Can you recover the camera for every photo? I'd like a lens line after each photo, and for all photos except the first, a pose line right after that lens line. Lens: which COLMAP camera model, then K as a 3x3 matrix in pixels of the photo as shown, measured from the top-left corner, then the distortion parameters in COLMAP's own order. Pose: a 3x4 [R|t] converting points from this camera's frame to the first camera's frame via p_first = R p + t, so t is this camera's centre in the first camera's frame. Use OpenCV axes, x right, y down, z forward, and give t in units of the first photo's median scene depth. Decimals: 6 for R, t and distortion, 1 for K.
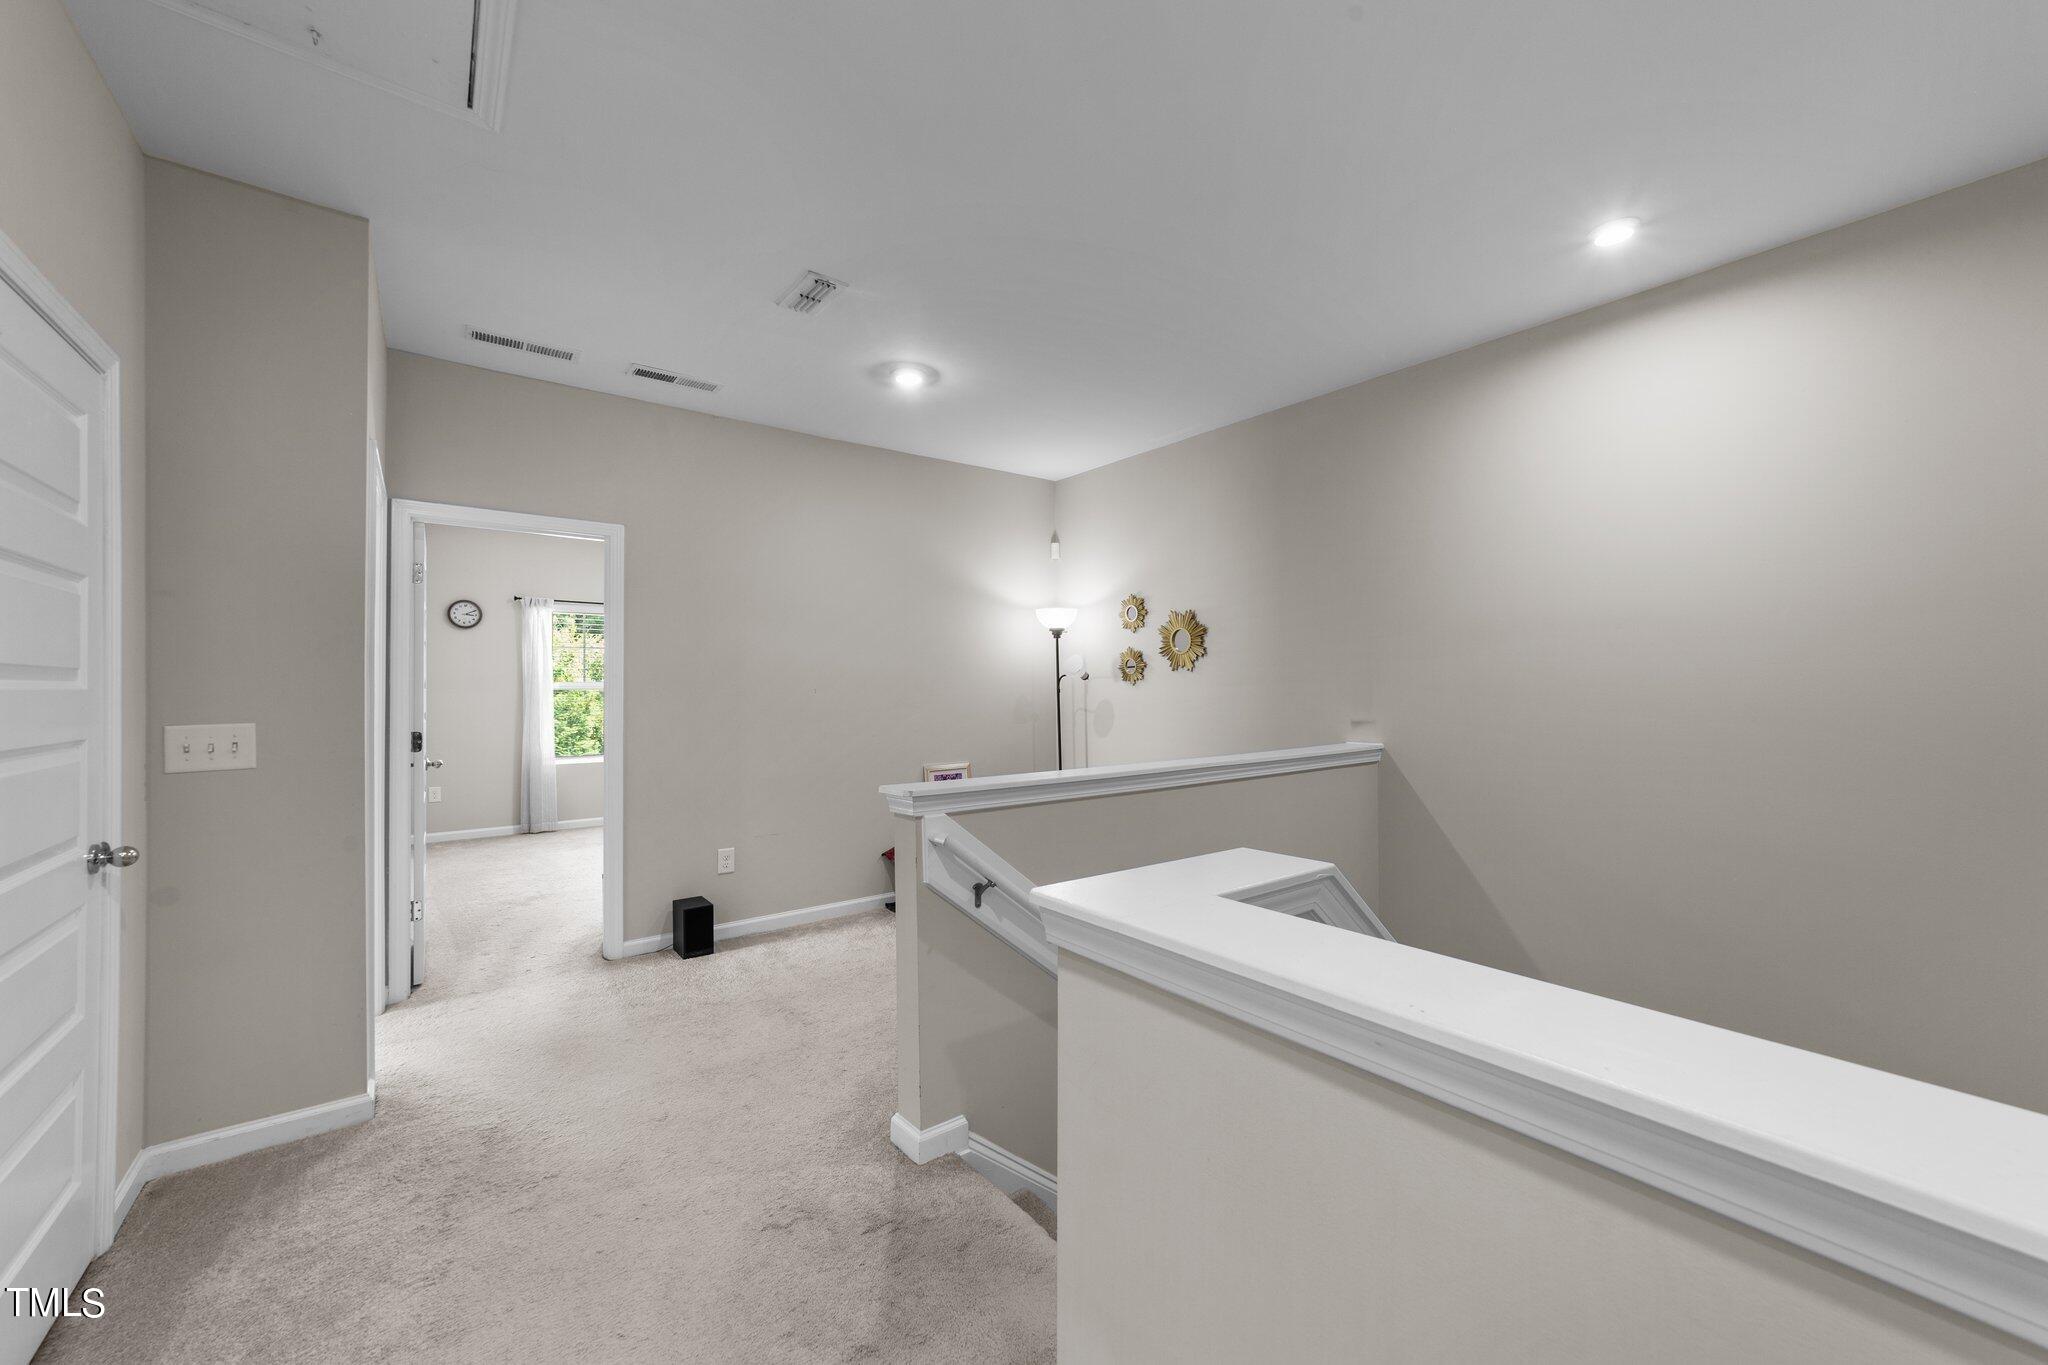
lens RADIAL K [[791.4, 0, 1024.0], [0, 791.4, 682.5], [0, 0, 1]] dist [-0.001430, -0.000031]
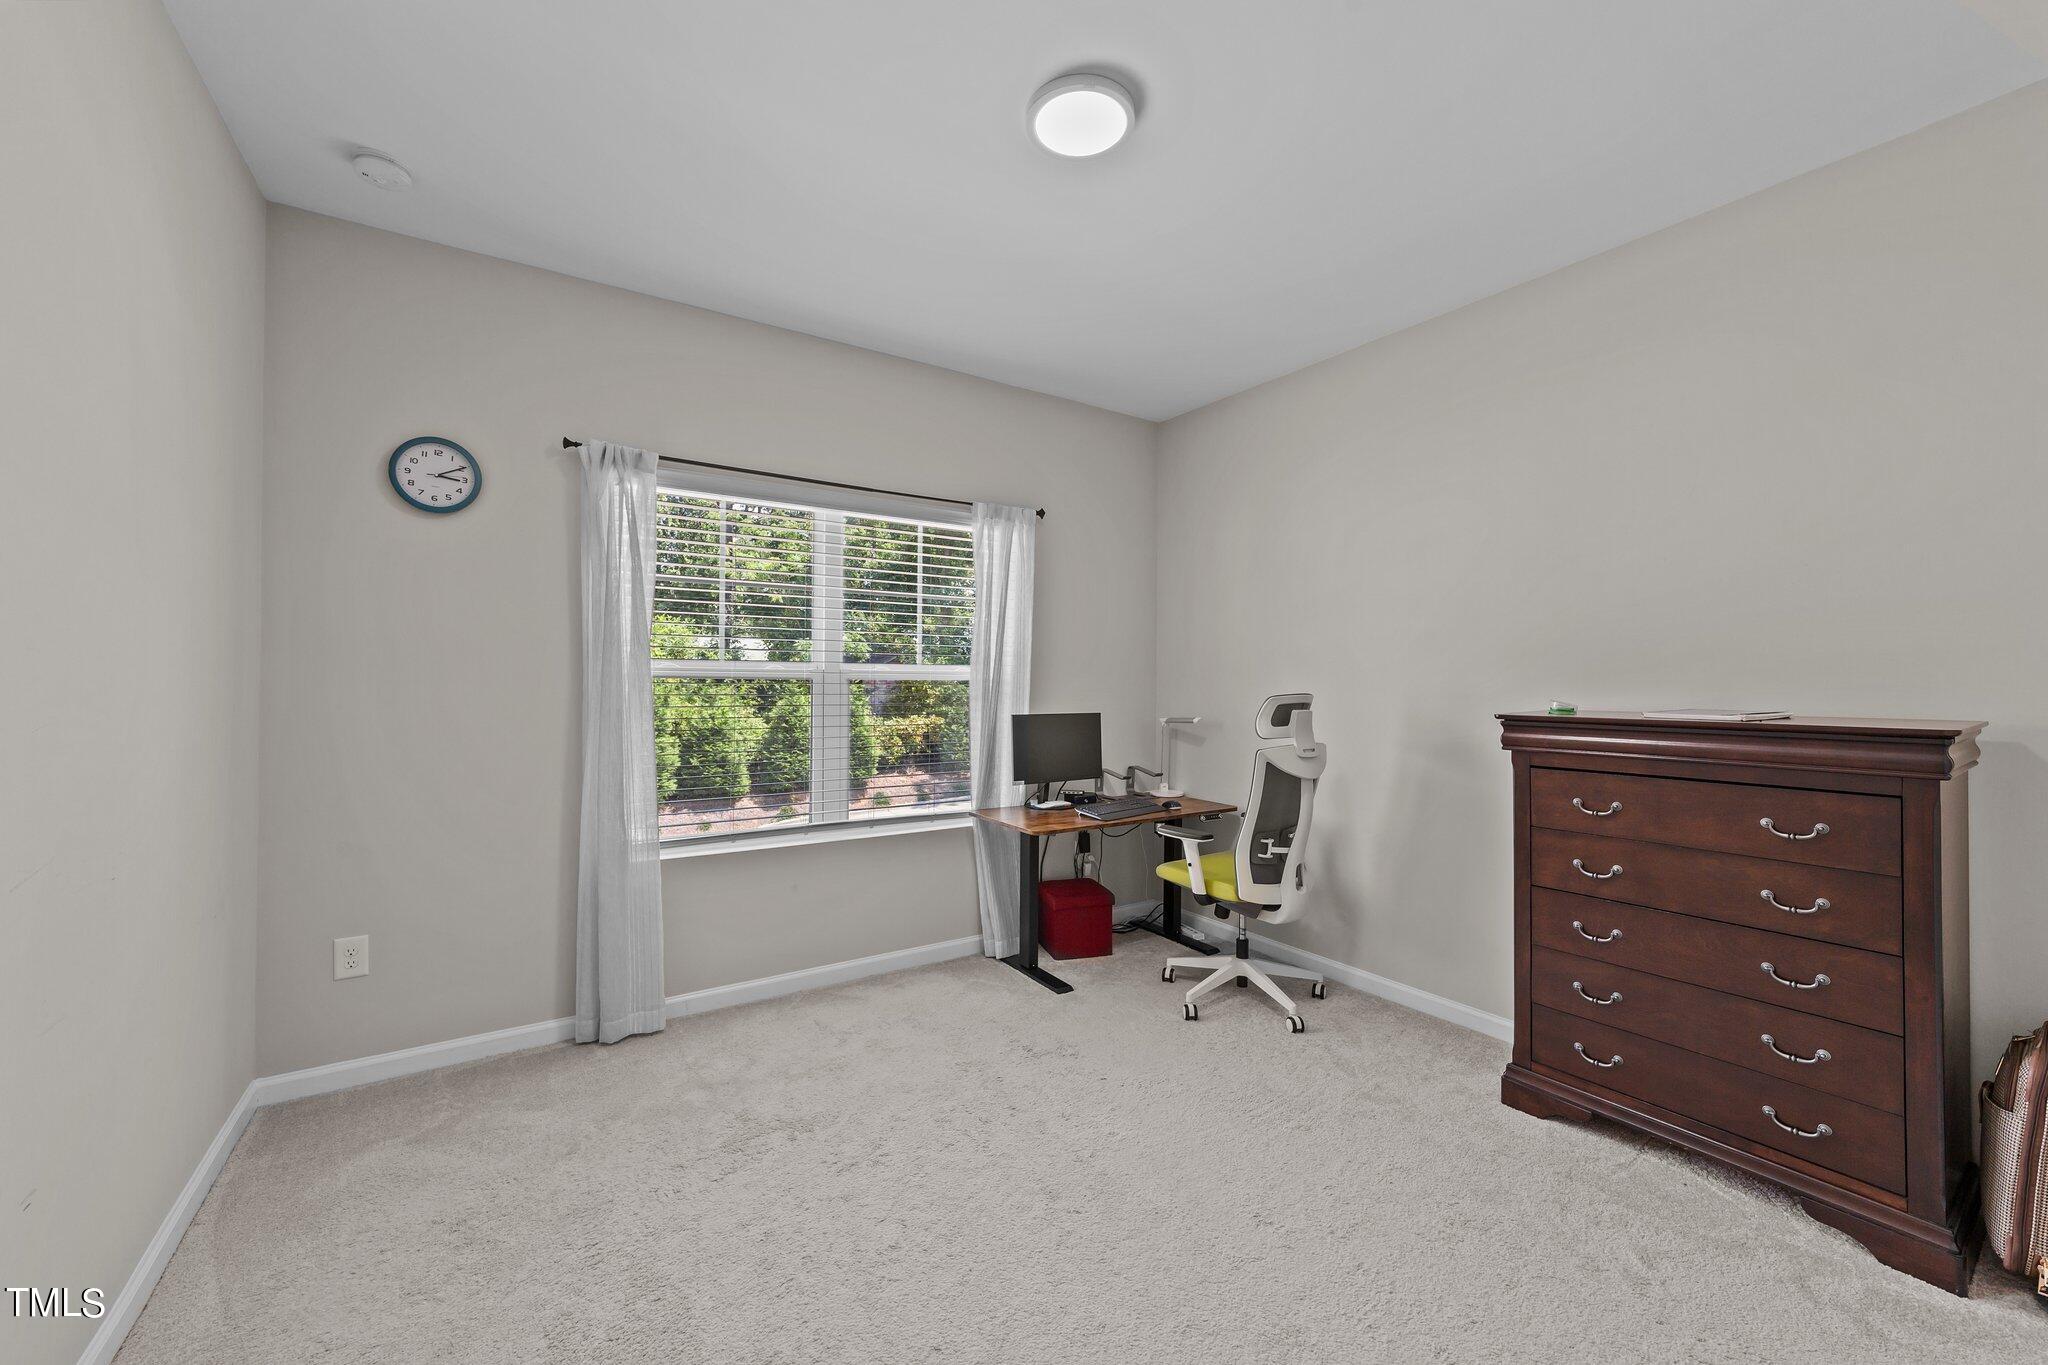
lens RADIAL K [[791.4, 0, 1024.0], [0, 791.4, 682.5], [0, 0, 1]] dist [-0.001430, -0.000031]
pose [[0.997560, 0.010636, -0.068994, -0.391082], [-0.010010, 0.999906, 0.009423, 0.006225], [0.069088, -0.008709, 0.997573, 0.627993]]
